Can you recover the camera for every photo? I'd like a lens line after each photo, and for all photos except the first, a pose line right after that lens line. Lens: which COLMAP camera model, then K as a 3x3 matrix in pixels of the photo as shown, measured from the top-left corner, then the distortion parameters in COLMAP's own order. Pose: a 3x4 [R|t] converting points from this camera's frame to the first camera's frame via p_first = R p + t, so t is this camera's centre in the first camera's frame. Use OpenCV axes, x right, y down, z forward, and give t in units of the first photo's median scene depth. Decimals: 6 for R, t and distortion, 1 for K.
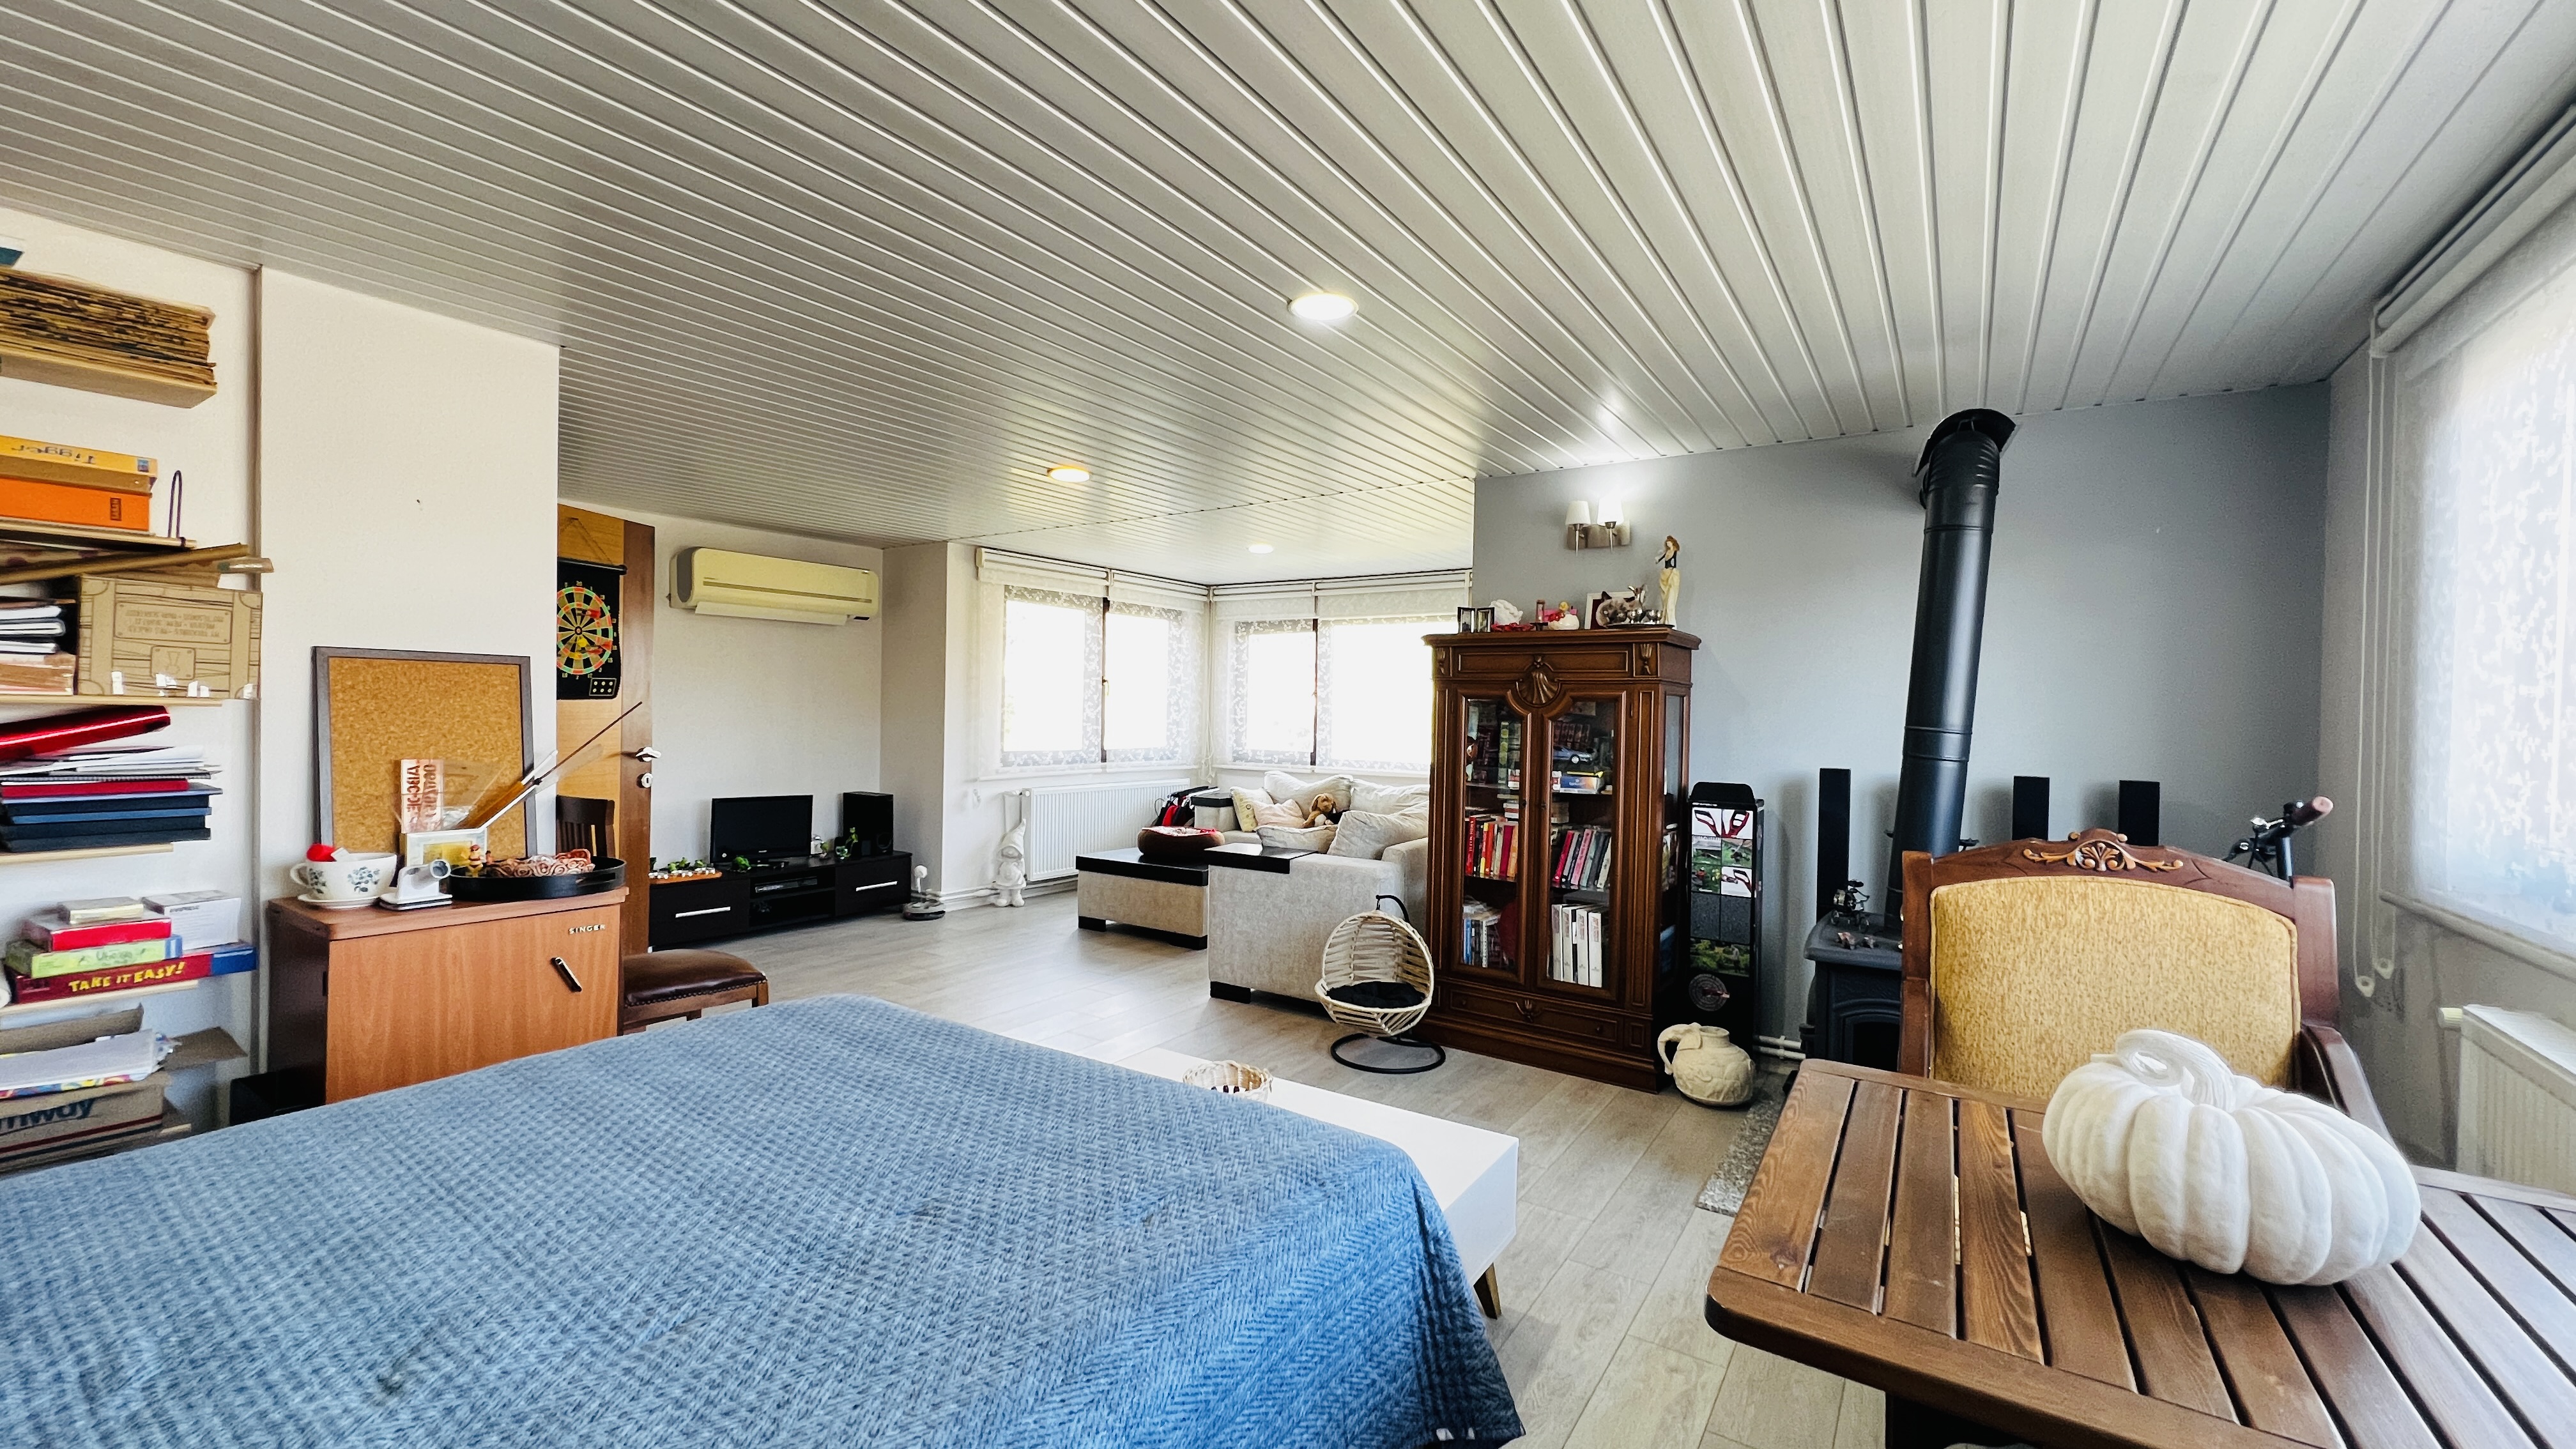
lens RADIAL K [[1031.2, 0, 1280.4], [0, 1031.2, 729.6], [0, 0, 1]] dist [-0.003285, 0.000584]
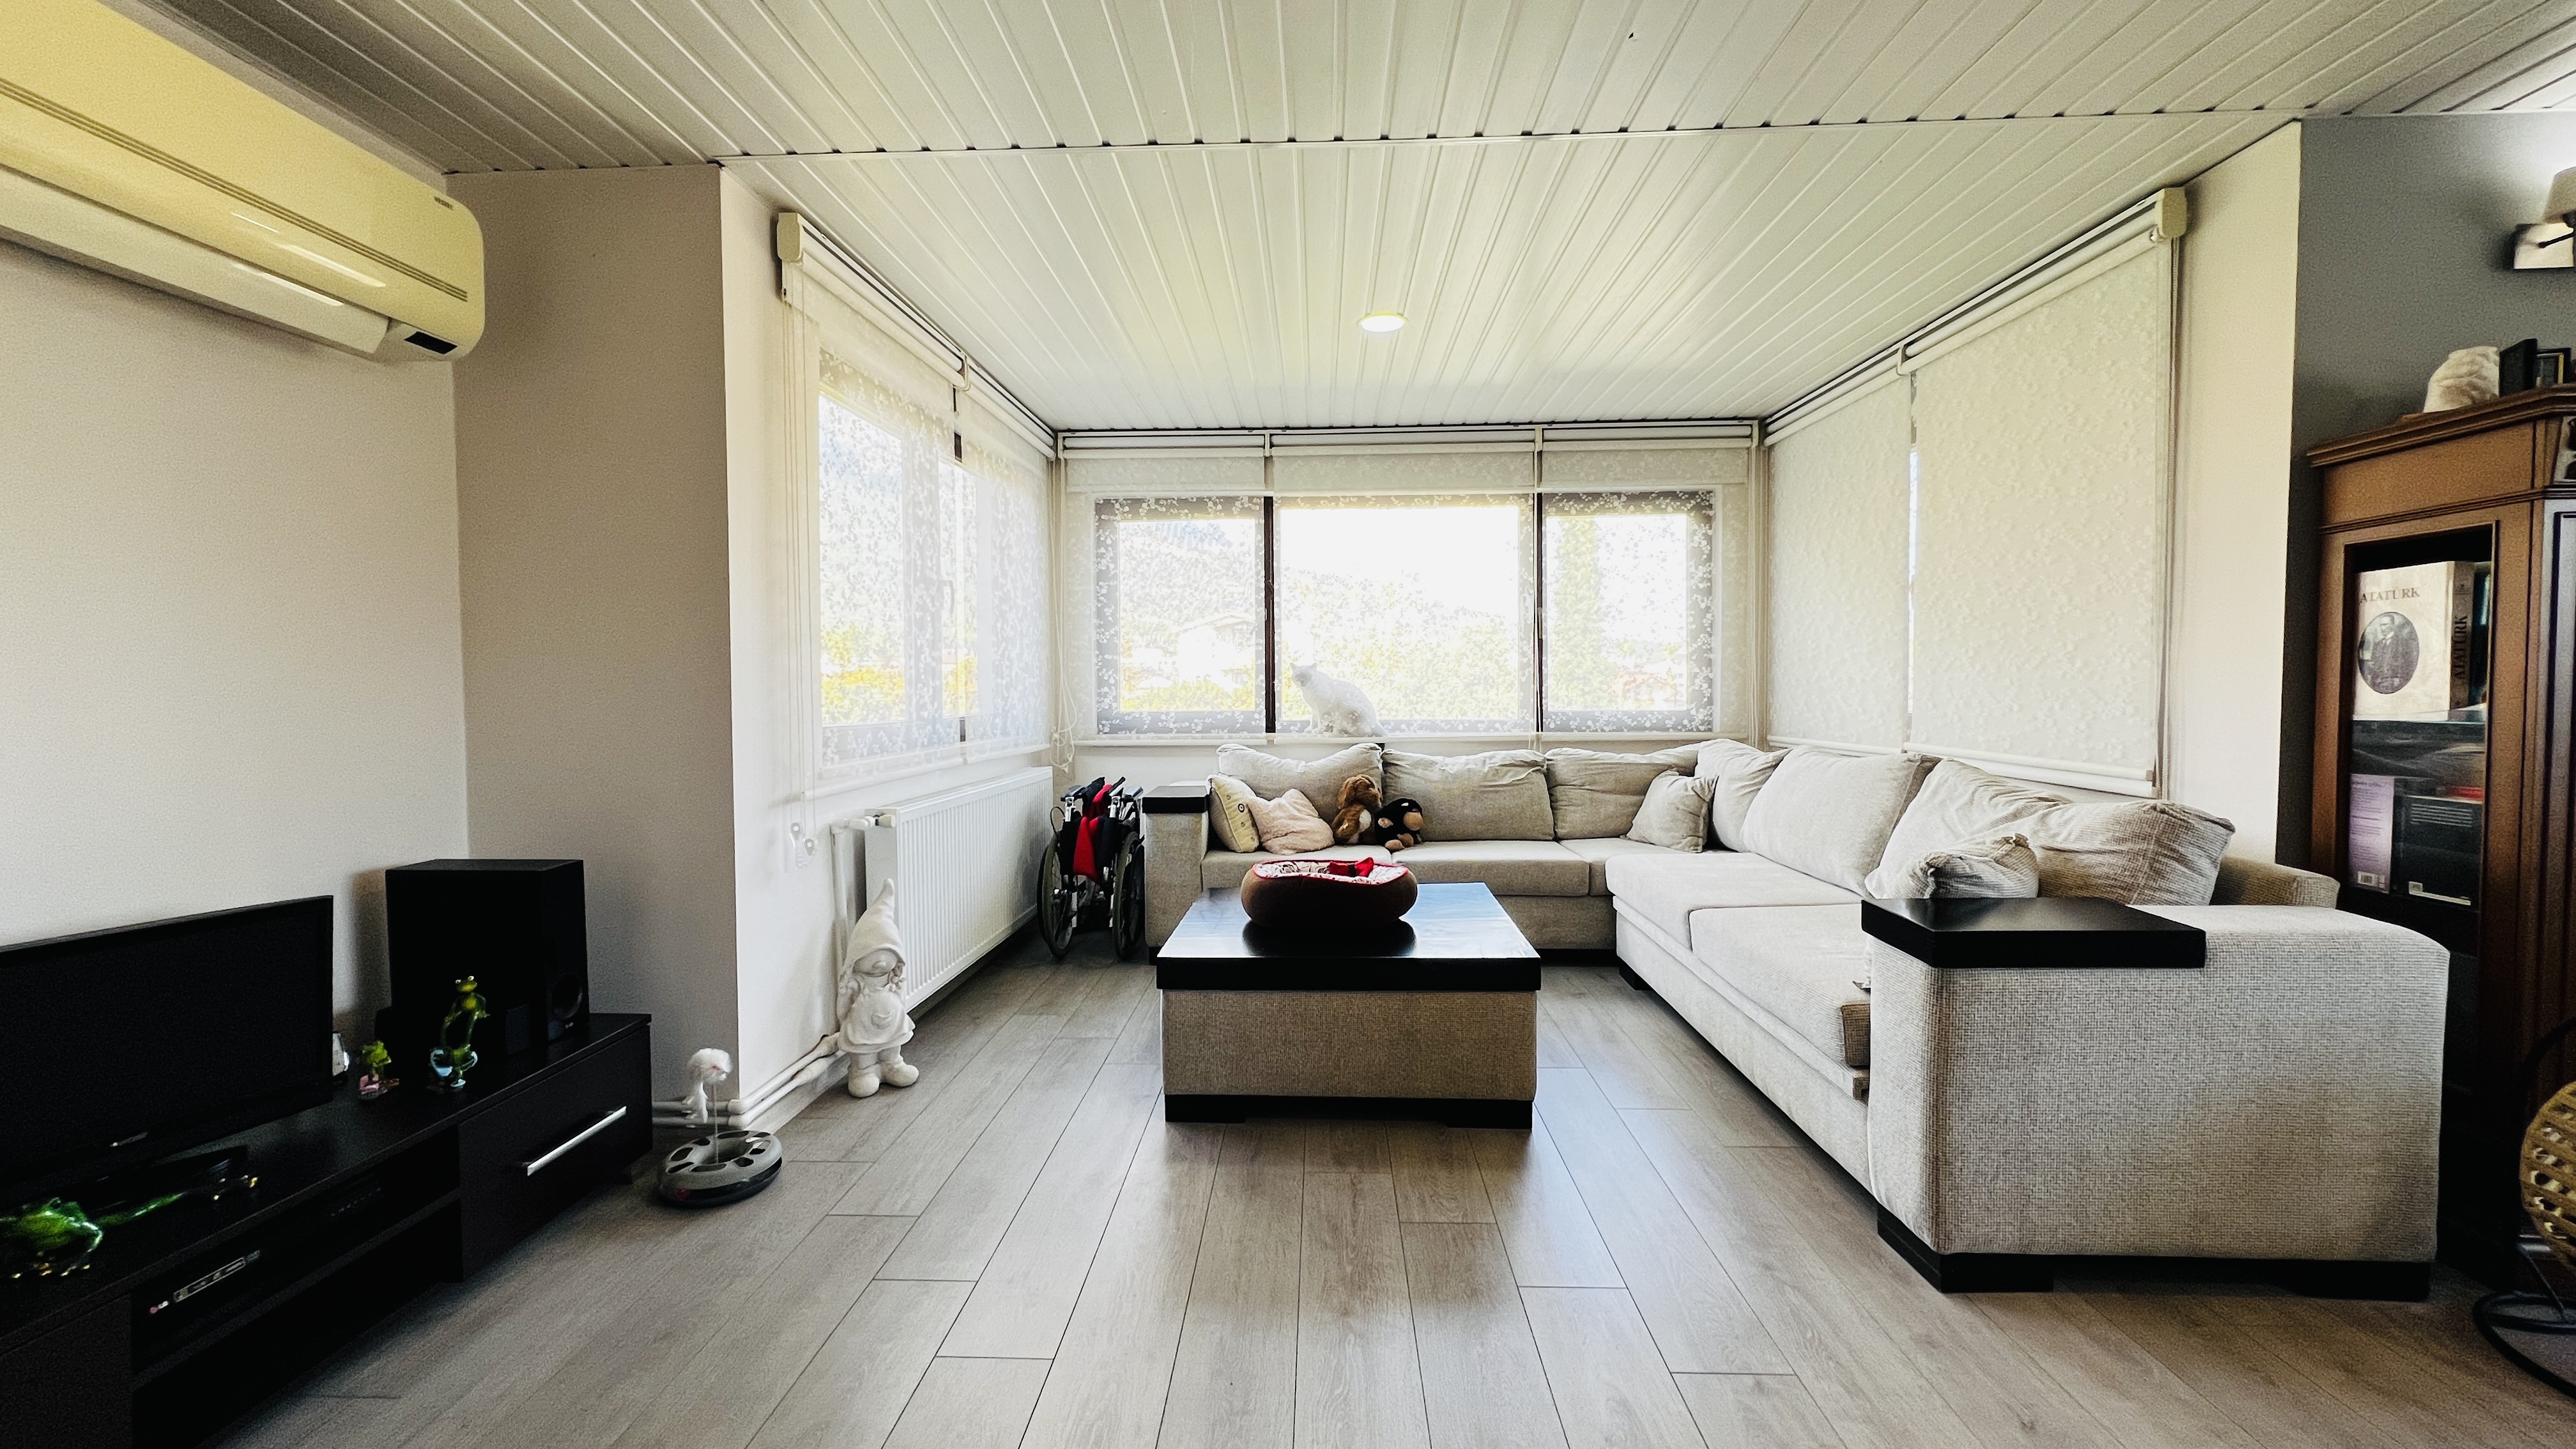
lens RADIAL K [[1034.5, 0, 1283.7], [0, 1034.5, 721.1], [0, 0, 1]] dist [-0.003258, 0.000914]
pose [[0.845175, -0.035546, 0.533307, -0.344156], [0.023110, 0.999283, 0.029980, 0.010632], [-0.533990, -0.013013, 0.845390, 0.550417]]
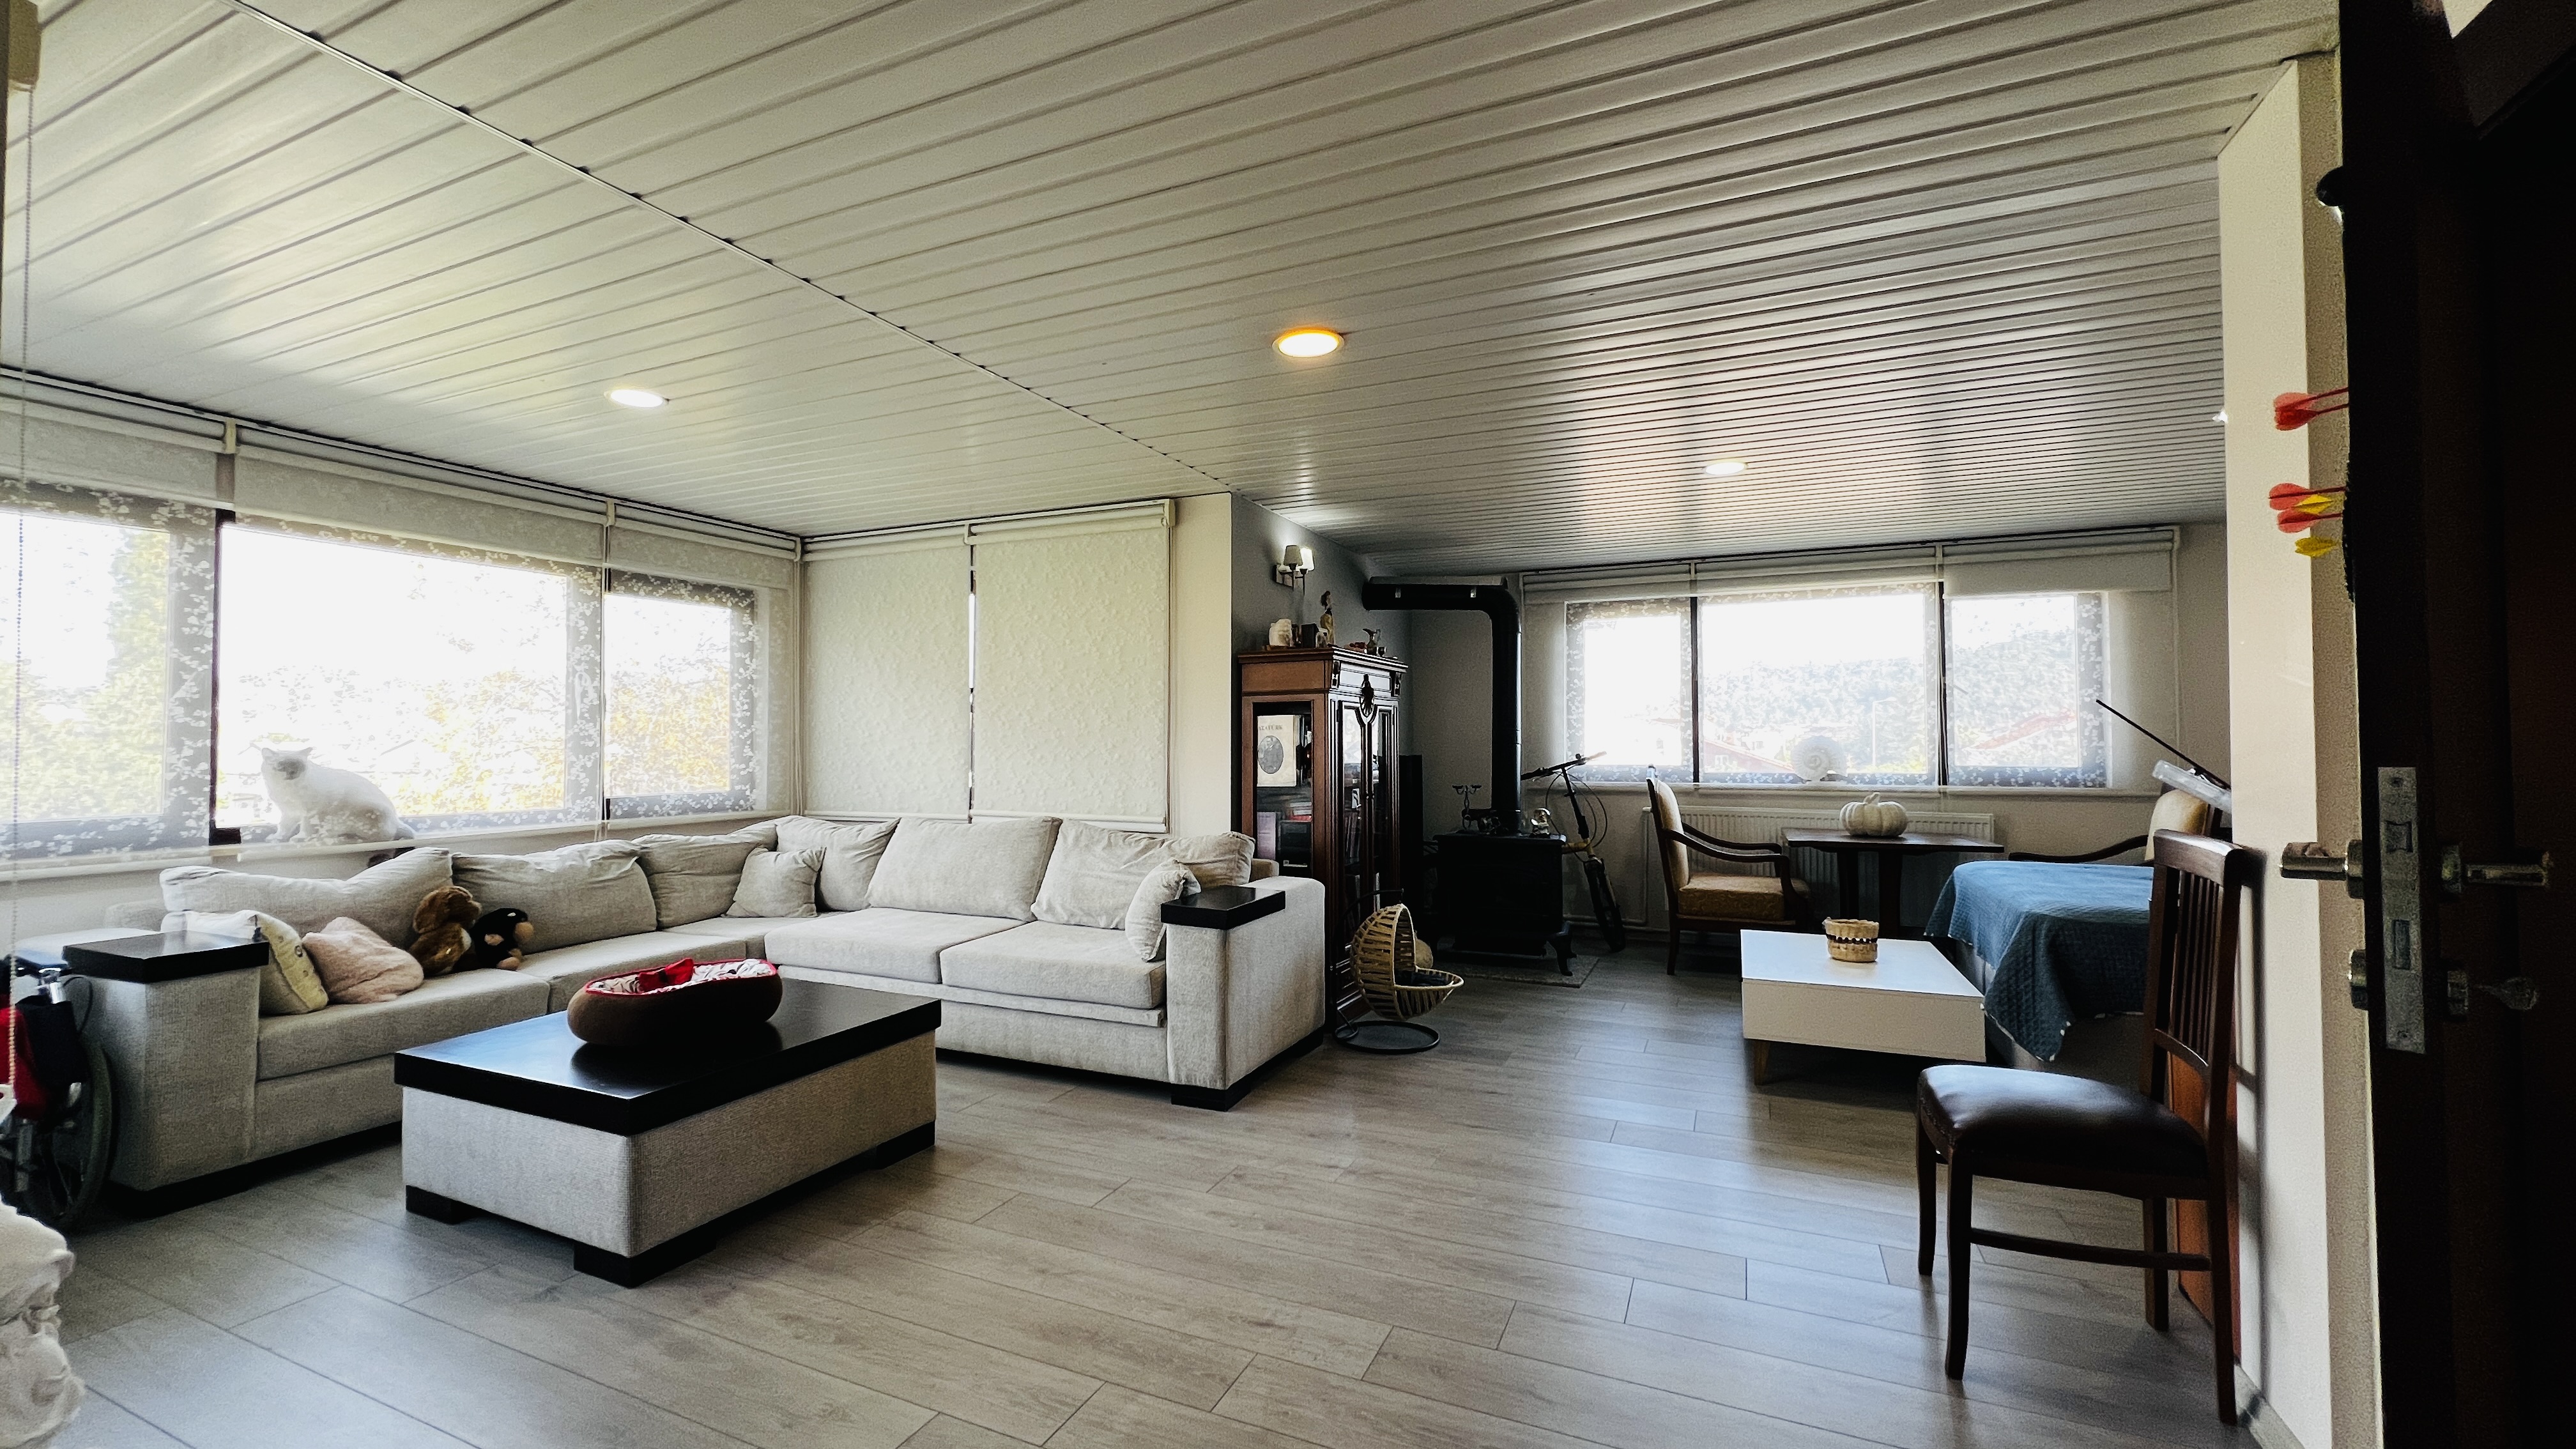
lens RADIAL K [[1031.2, 0, 1276.8], [0, 1031.2, 721.8], [0, 0, 1]] dist [-0.003285, 0.000584]
pose [[-0.174861, 0.010317, 0.984539, -0.552343], [0.014373, 0.999865, -0.007924, -0.008931], [-0.984488, 0.012765, -0.174986, 0.749281]]
